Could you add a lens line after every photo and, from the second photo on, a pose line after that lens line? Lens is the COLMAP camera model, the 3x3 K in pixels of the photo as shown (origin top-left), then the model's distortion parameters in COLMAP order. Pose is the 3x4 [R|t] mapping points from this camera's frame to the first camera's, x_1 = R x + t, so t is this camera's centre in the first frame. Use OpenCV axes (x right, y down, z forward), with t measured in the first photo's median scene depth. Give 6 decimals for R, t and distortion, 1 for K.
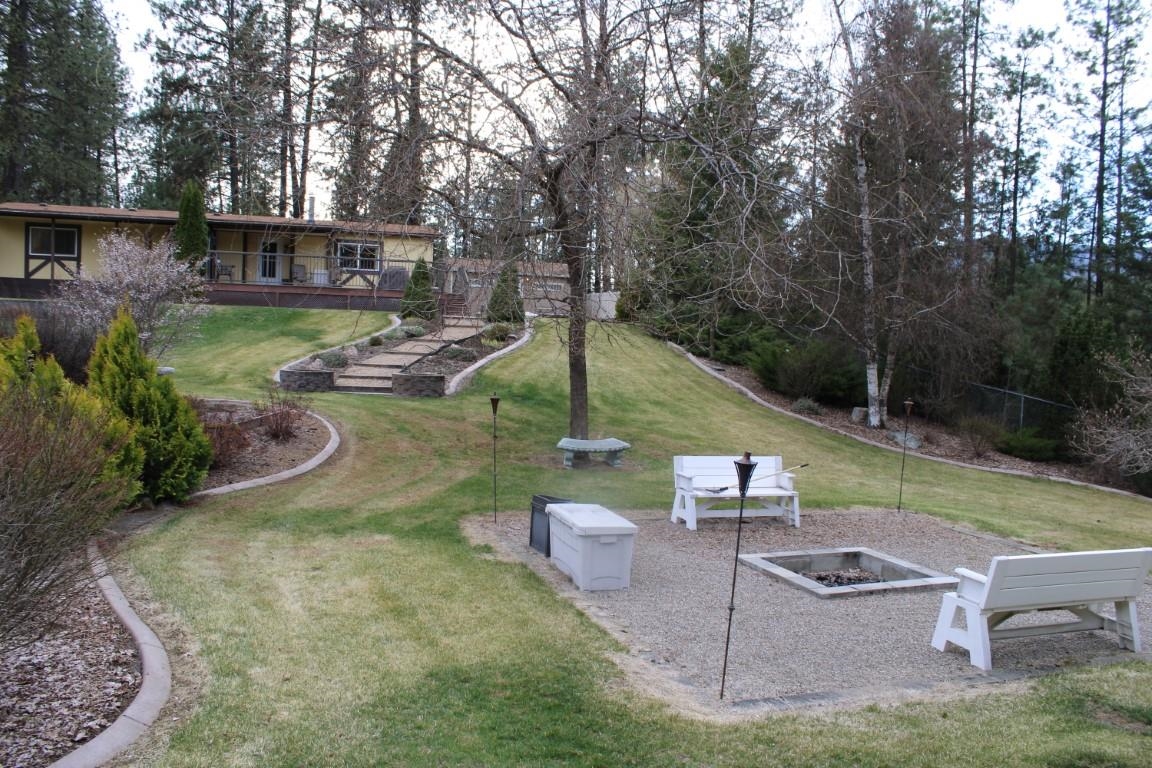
lens RADIAL K [[957.6, 0, 576.0], [0, 957.6, 384.0], [0, 0, 1]] dist [-0.168436, 0.156734]
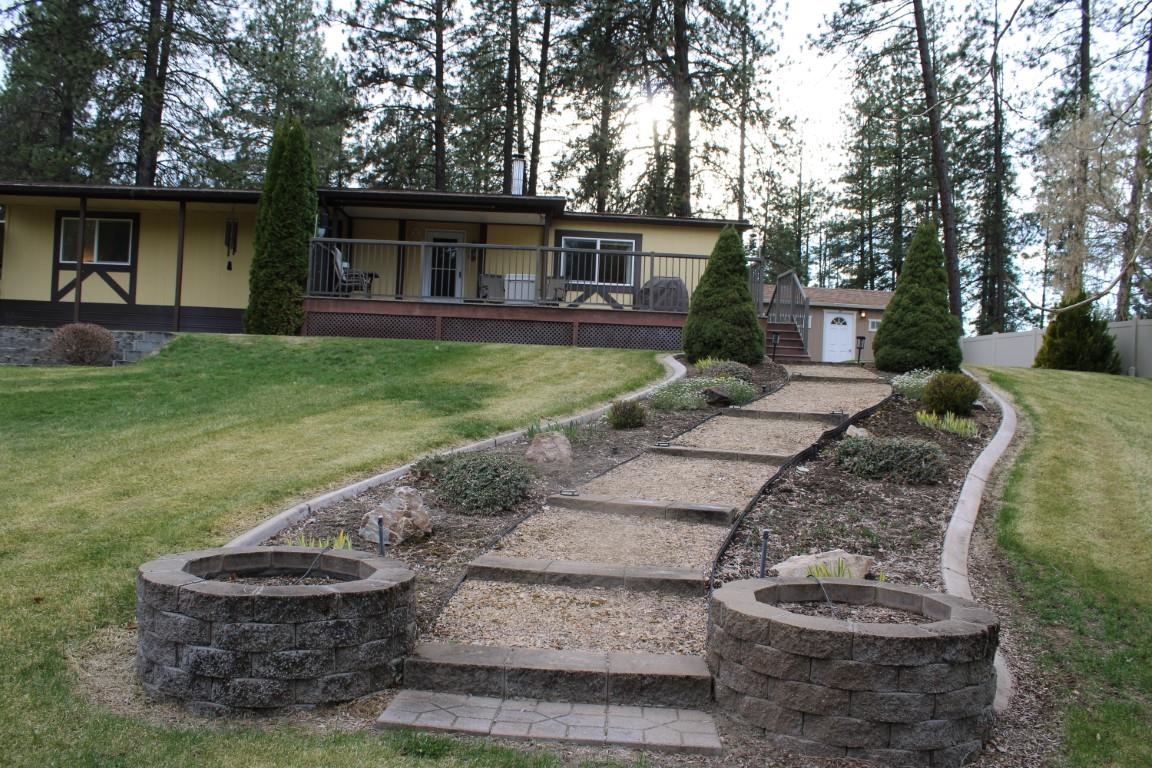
lens RADIAL K [[957.6, 0, 576.0], [0, 957.6, 384.0], [0, 0, 1]] dist [-0.168436, 0.156734]
pose [[0.966579, 0.000062, -0.256369, -0.105077], [-0.018231, 0.997485, -0.068495, -0.024493], [0.255720, 0.070880, 0.964149, 0.495856]]
